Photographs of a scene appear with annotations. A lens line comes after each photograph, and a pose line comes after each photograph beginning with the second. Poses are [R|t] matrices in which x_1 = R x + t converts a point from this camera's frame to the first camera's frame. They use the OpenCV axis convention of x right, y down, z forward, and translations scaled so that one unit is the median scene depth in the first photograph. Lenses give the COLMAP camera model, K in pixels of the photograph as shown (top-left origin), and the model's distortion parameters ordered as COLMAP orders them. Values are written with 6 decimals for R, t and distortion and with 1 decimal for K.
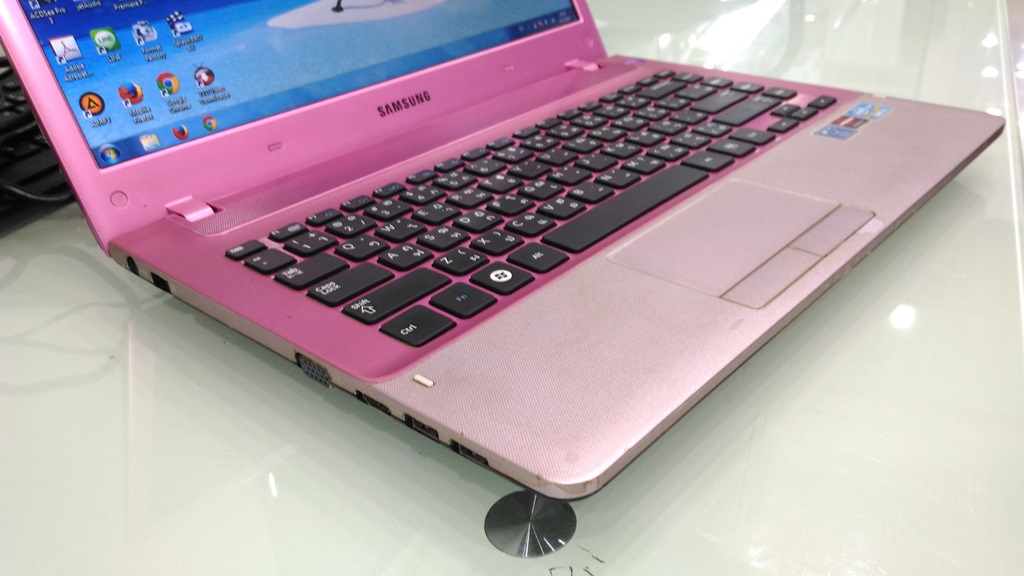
lens RADIAL K [[873.2, 0, 512.0], [0, 873.2, 288.0], [0, 0, 1]] dist [0.113474, -0.266269]
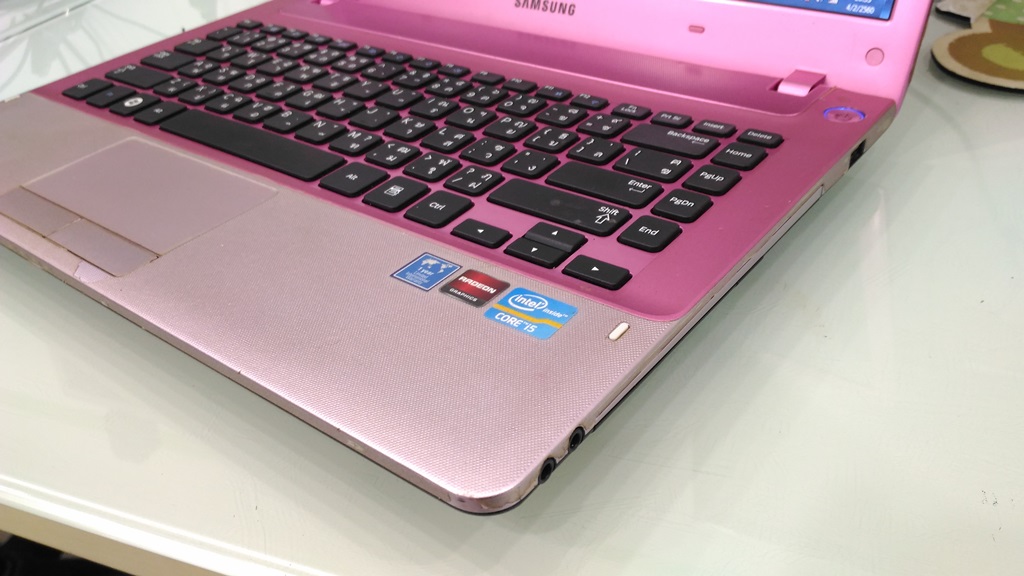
lens RADIAL K [[873.2, 0, 512.0], [0, 873.2, 288.0], [0, 0, 1]] dist [0.113474, -0.266269]
pose [[0.065170, 0.599337, -0.797839, 0.819136], [-0.417481, 0.742578, 0.523724, -0.484068], [0.906346, 0.298952, 0.298605, 0.841511]]
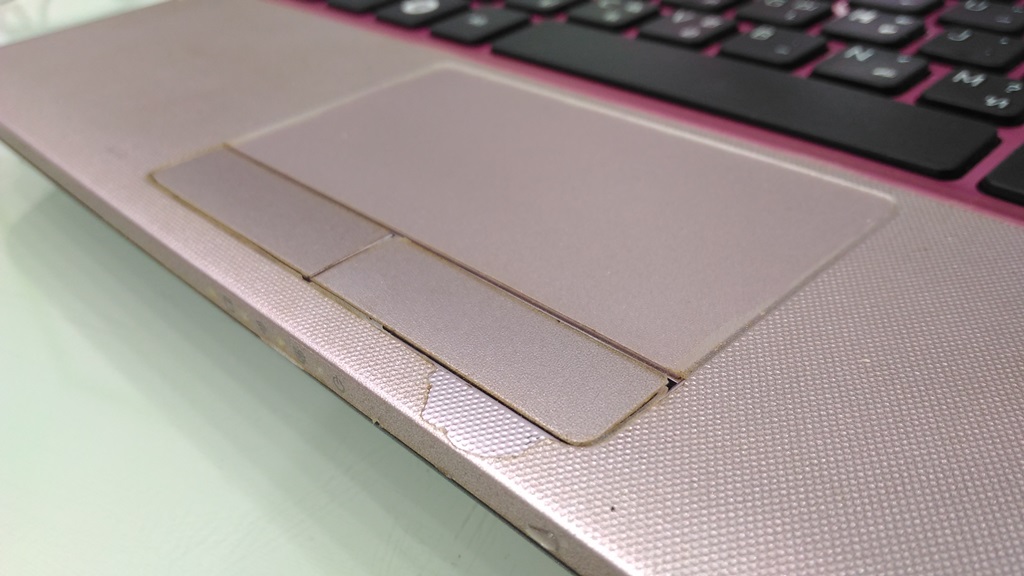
lens RADIAL K [[873.2, 0, 512.0], [0, 873.2, 288.0], [0, 0, 1]] dist [0.113474, -0.266269]
pose [[-0.060265, 0.594163, -0.802084, 0.447063], [-0.426397, 0.711216, 0.558889, -0.184905], [0.902526, 0.375688, 0.210488, 0.712287]]
